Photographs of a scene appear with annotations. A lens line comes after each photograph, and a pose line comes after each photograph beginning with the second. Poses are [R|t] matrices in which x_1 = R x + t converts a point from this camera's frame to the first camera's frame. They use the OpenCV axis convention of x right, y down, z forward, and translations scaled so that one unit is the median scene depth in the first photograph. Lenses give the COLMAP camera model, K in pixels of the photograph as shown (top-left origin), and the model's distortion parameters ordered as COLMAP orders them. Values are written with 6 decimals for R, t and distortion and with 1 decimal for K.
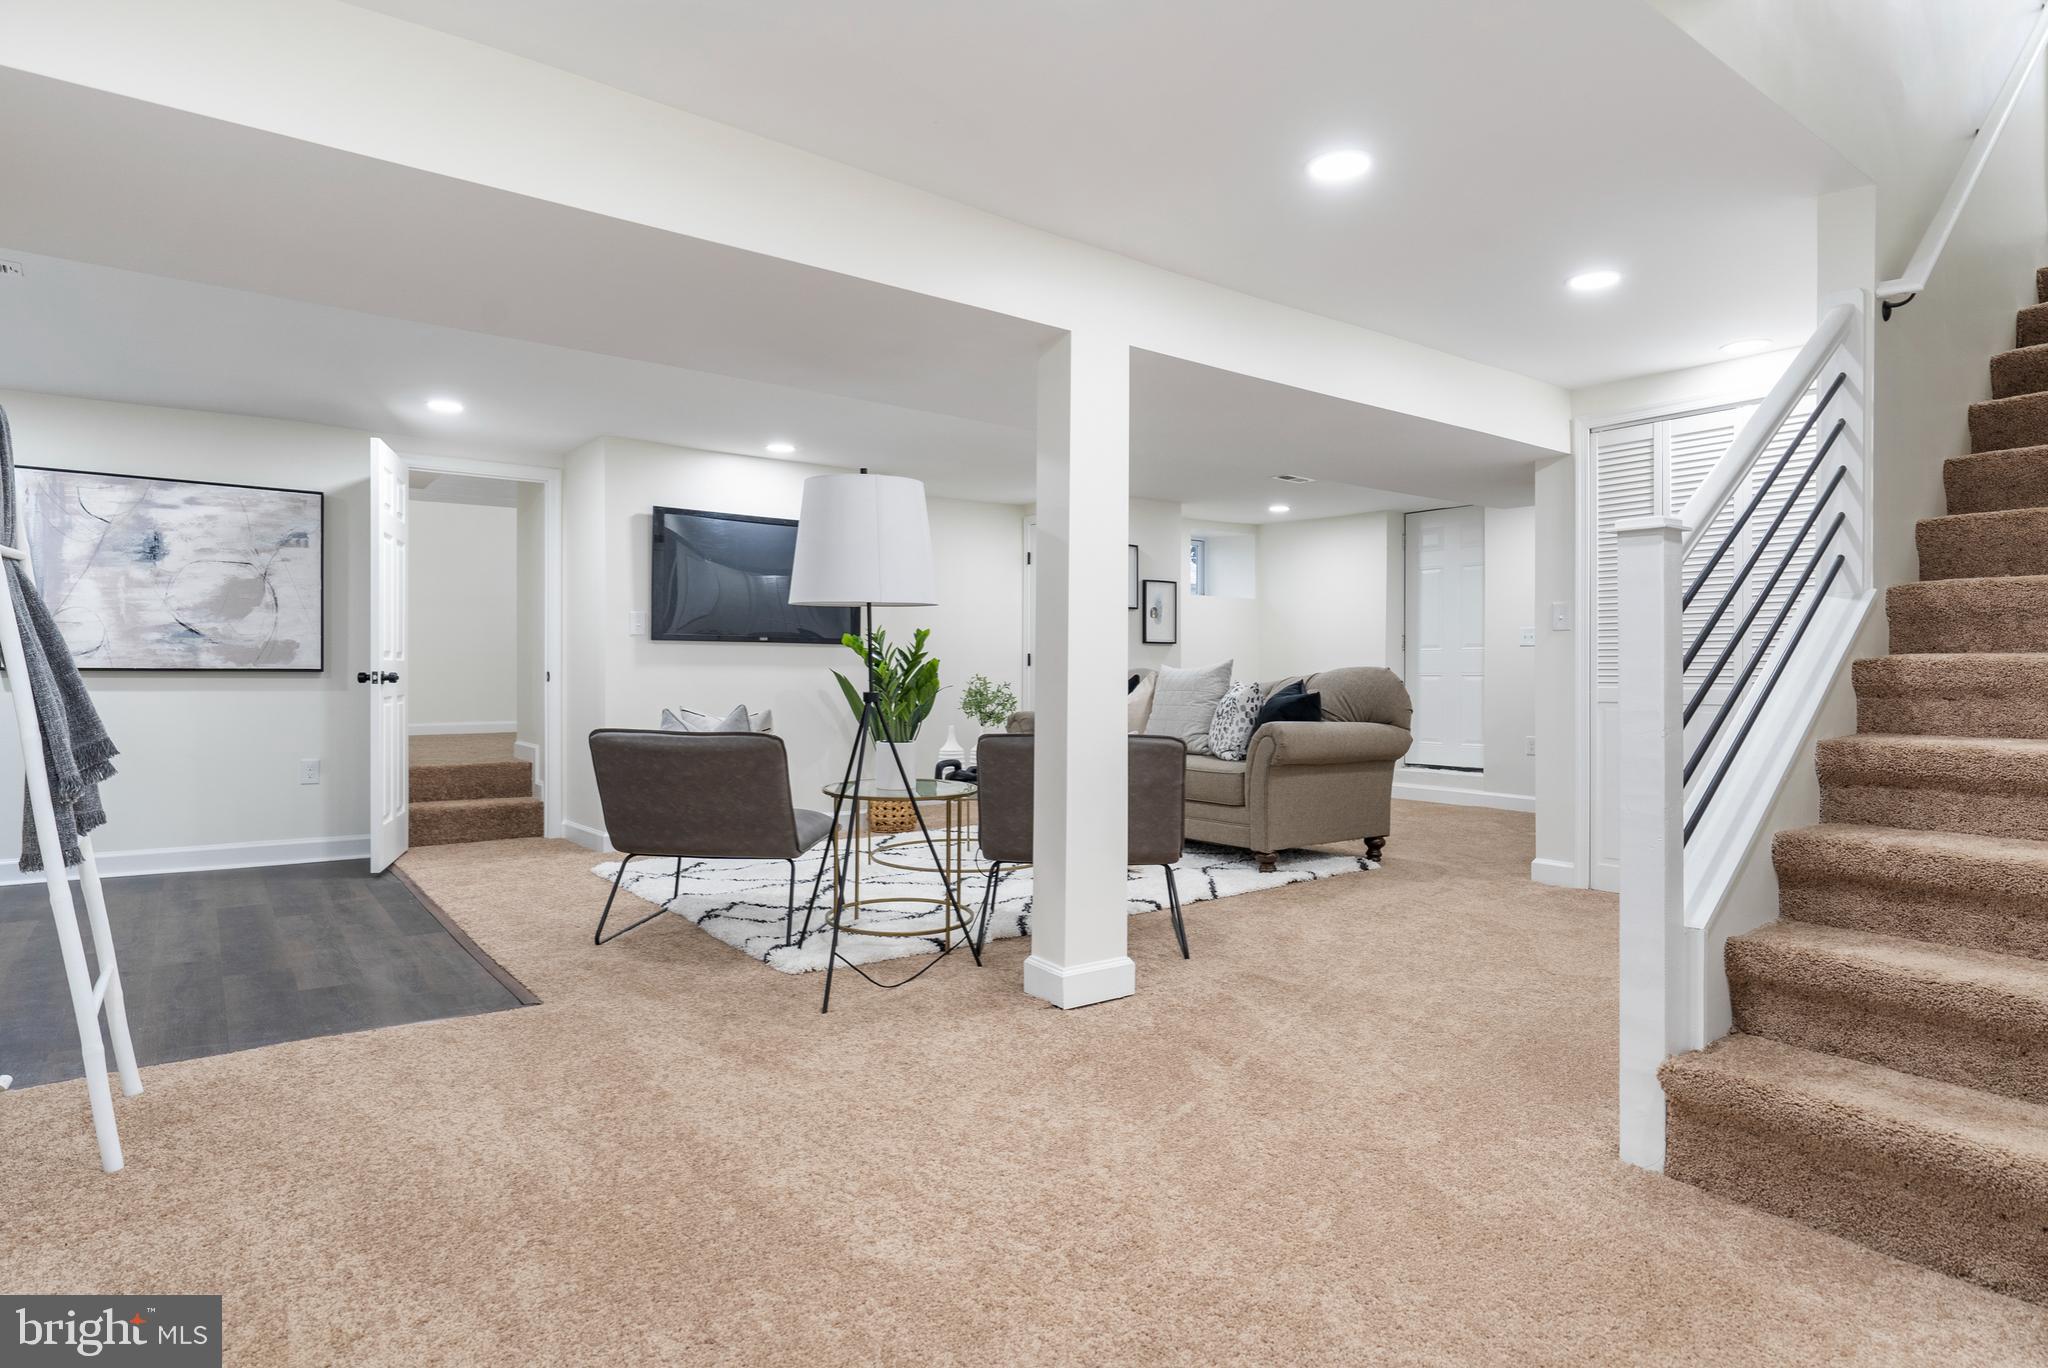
lens RADIAL K [[1107.2, 0, 1032.5], [0, 1107.2, 680.4], [0, 0, 1]] dist [-0.013631, 0.000354]
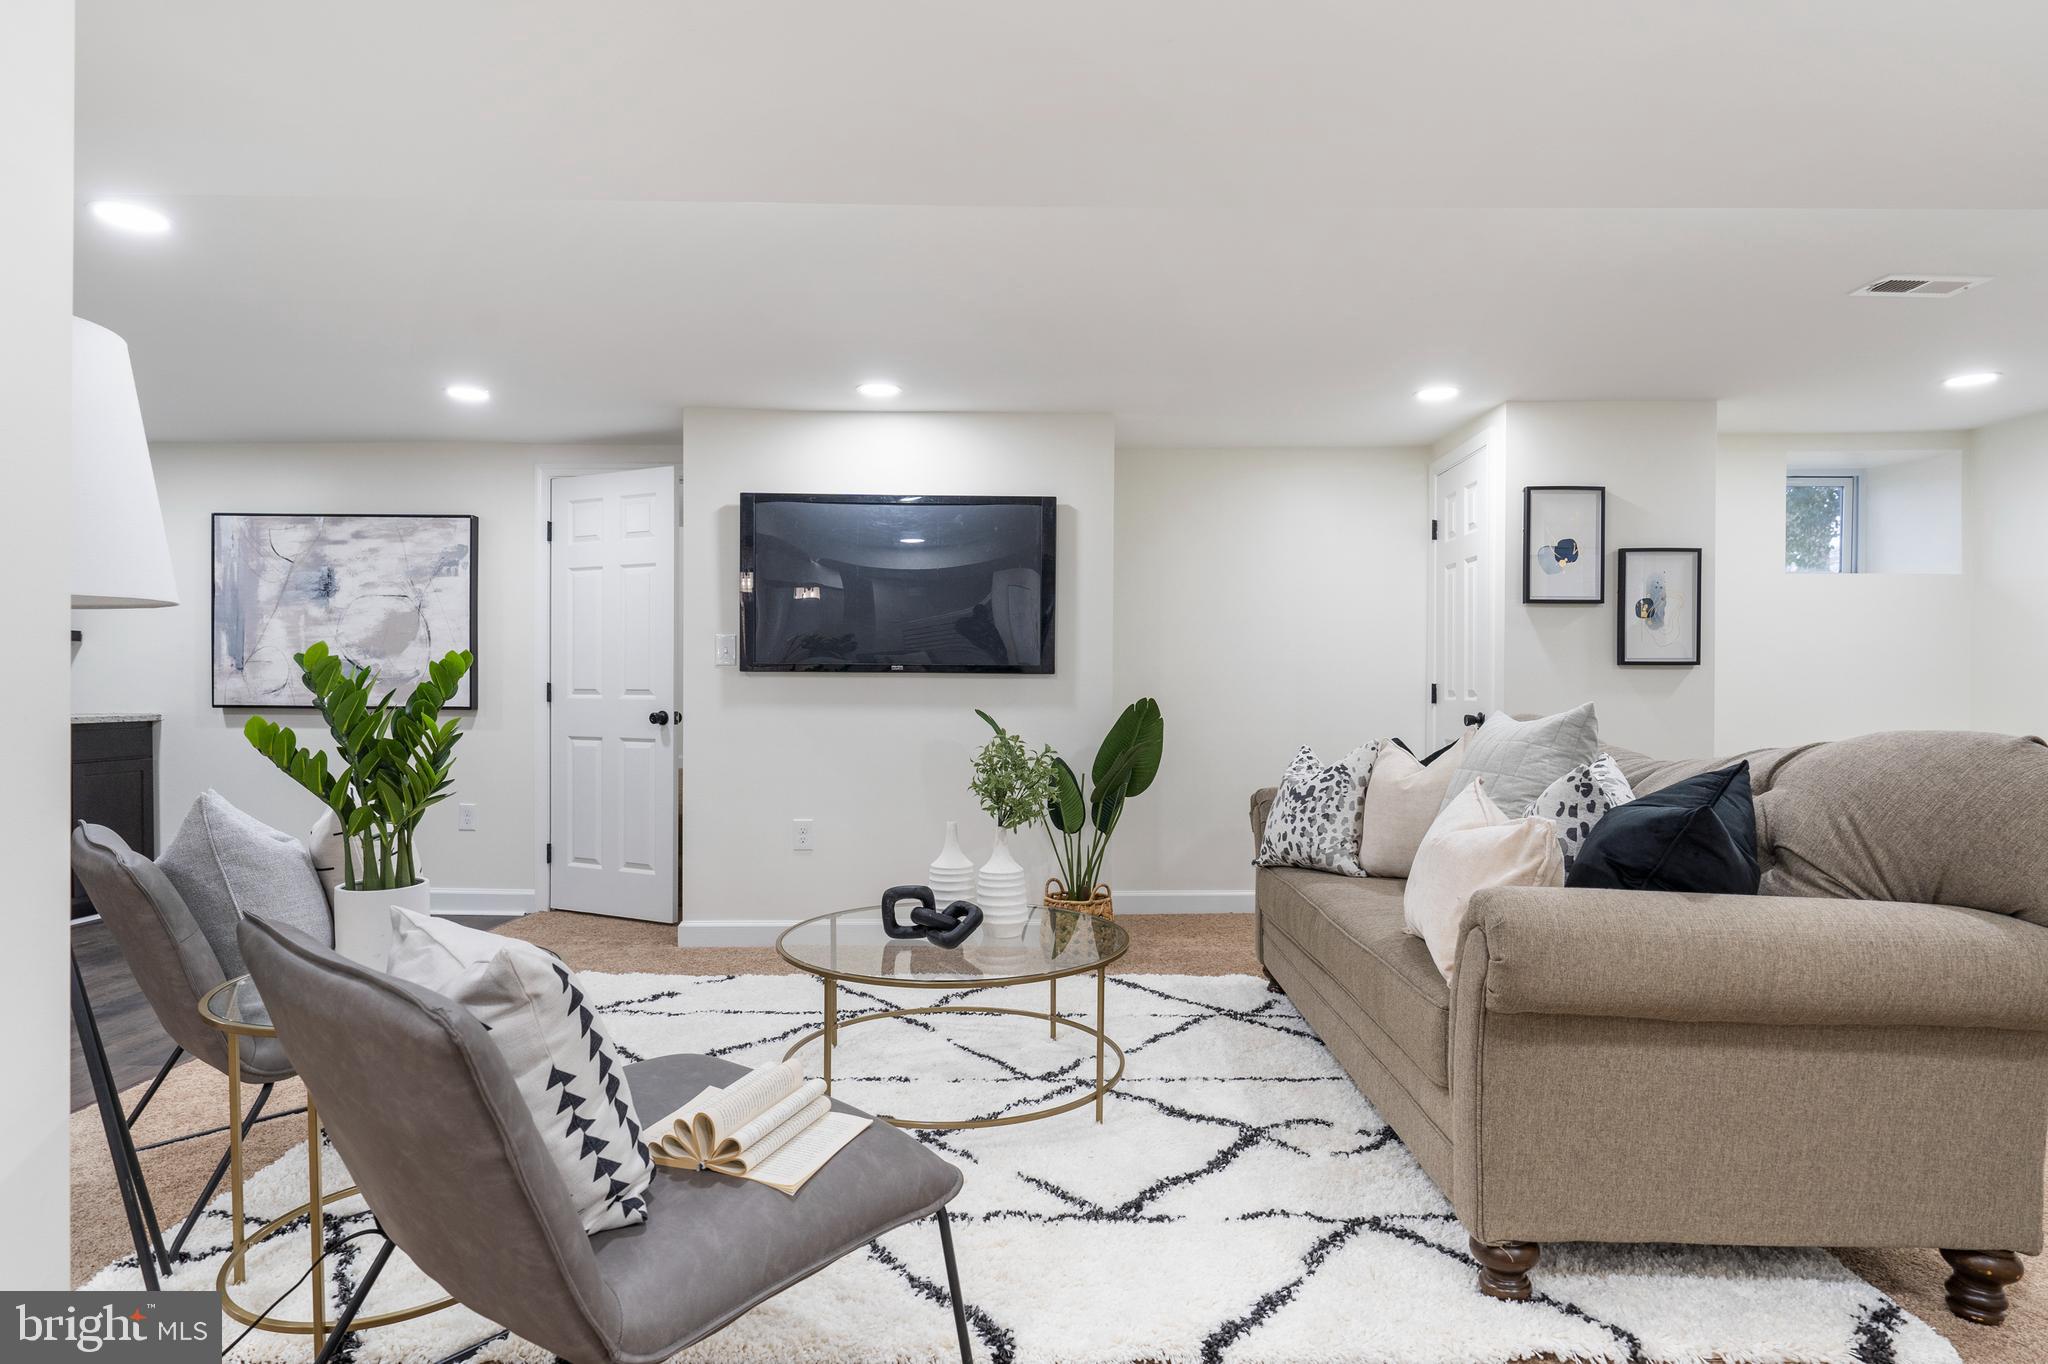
lens RADIAL K [[1107.2, 0, 1014.5], [0, 1107.2, 675.1], [0, 0, 1]] dist [-0.013631, 0.000354]
pose [[0.788312, -0.008118, -0.615222, 0.296778], [-0.008408, 0.999677, -0.023964, -0.019889], [0.615219, 0.024063, 0.787989, 0.586140]]
